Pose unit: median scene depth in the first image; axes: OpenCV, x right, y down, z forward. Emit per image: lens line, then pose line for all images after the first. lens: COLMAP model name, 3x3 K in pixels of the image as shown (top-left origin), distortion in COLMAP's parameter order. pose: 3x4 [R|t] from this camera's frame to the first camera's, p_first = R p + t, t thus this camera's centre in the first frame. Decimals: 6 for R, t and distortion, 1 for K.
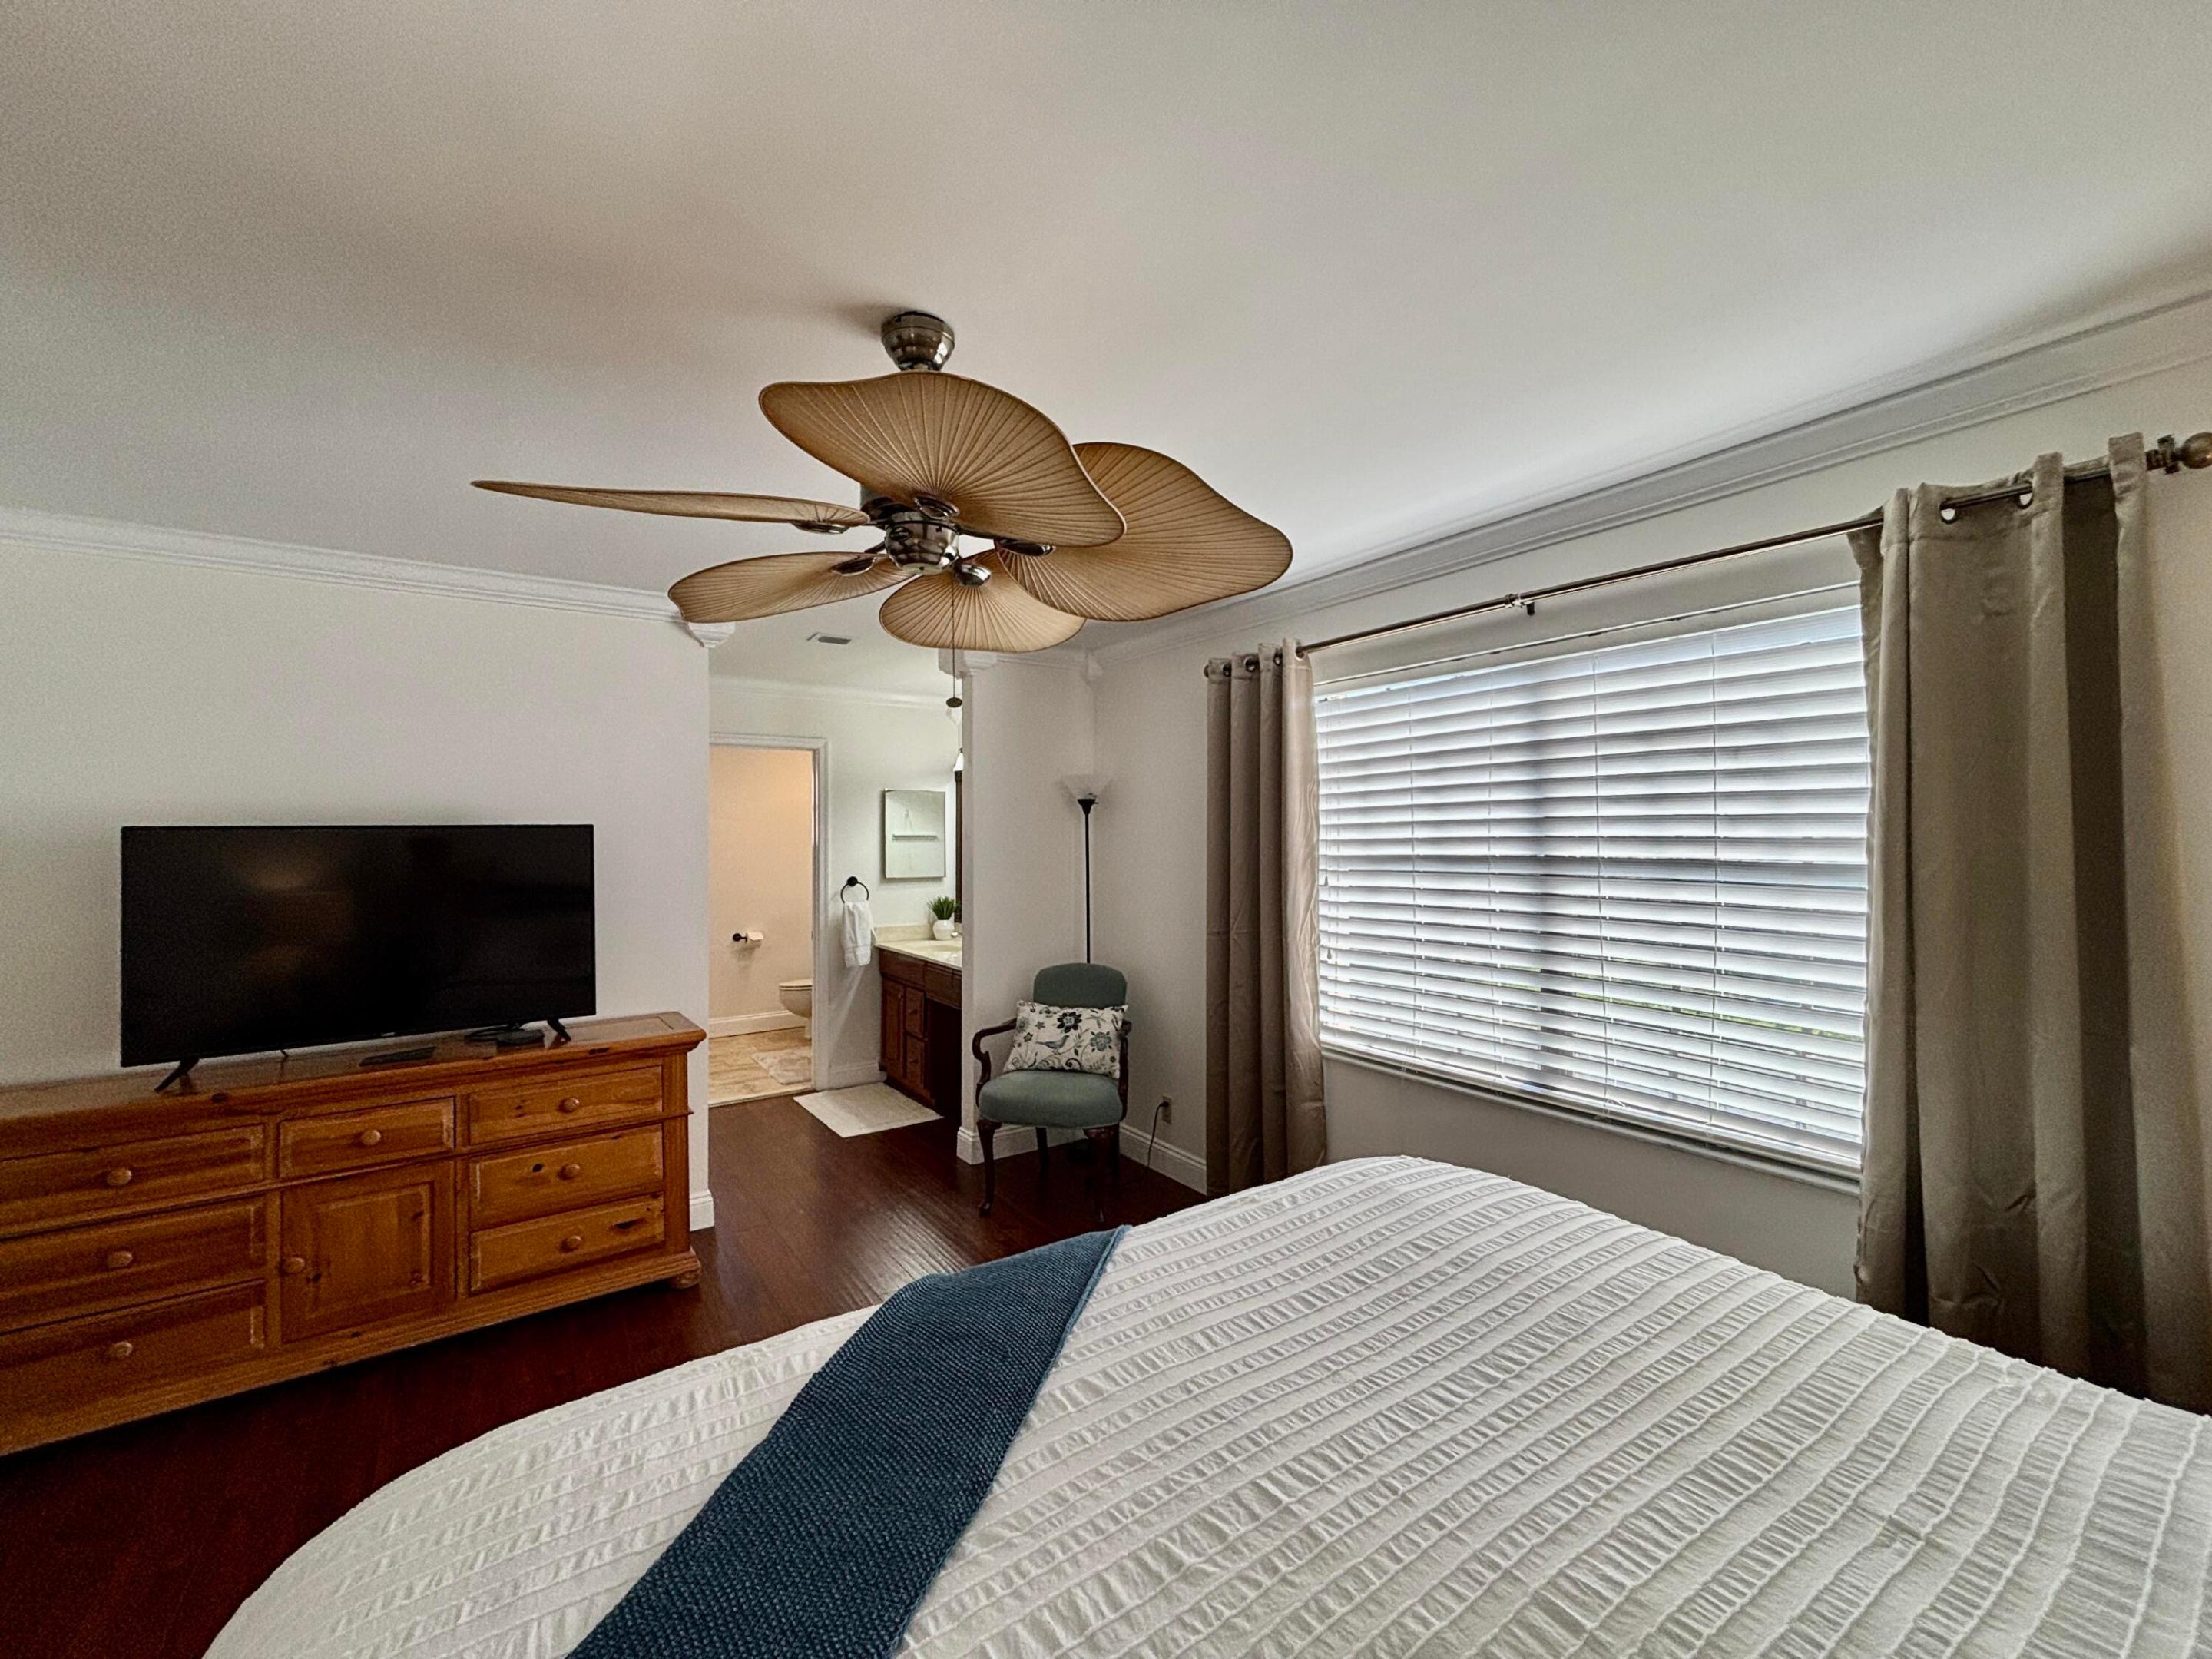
lens RADIAL K [[891.3, 0, 1101.5], [0, 891.3, 825.1], [0, 0, 1]] dist [0.004376, -0.000086]
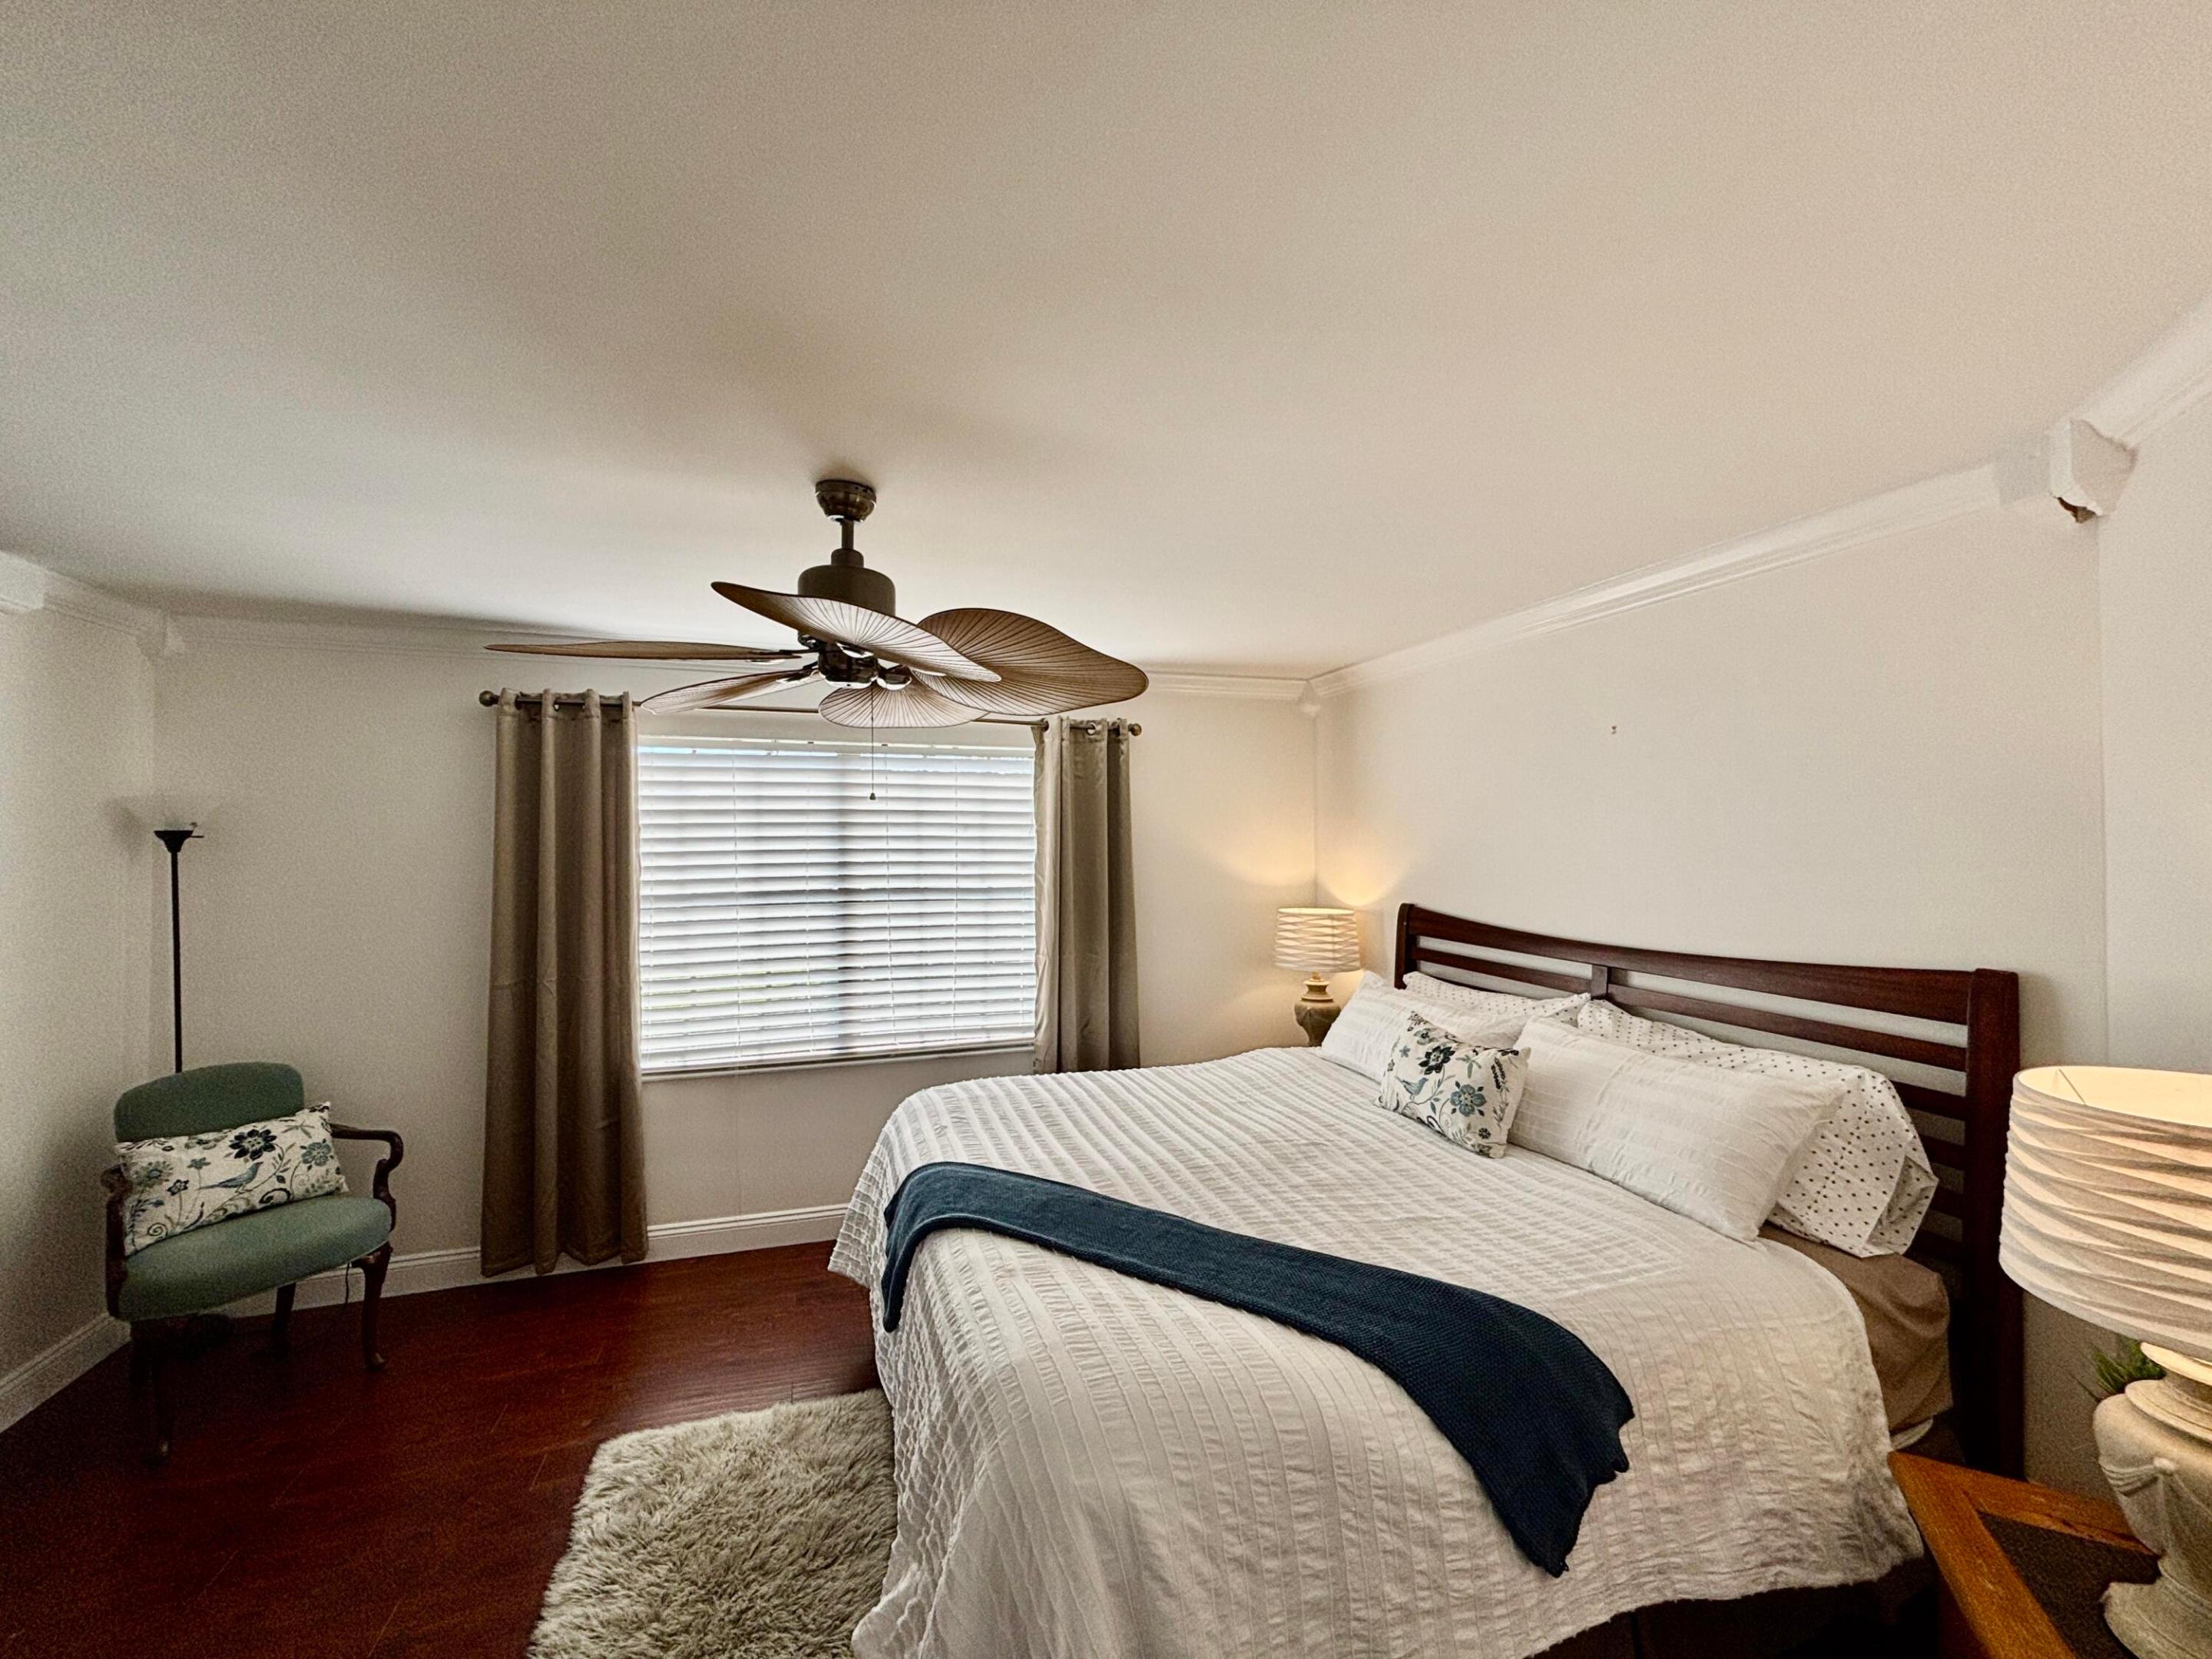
lens RADIAL K [[891.3, 0, 1099.9], [0, 891.3, 835.3], [0, 0, 1]] dist [0.004376, -0.000086]
pose [[0.289842, 0.007075, 0.957048, -0.544143], [-0.009731, 0.999943, -0.004445, -0.034560], [-0.957025, -0.008024, 0.289894, 0.134254]]
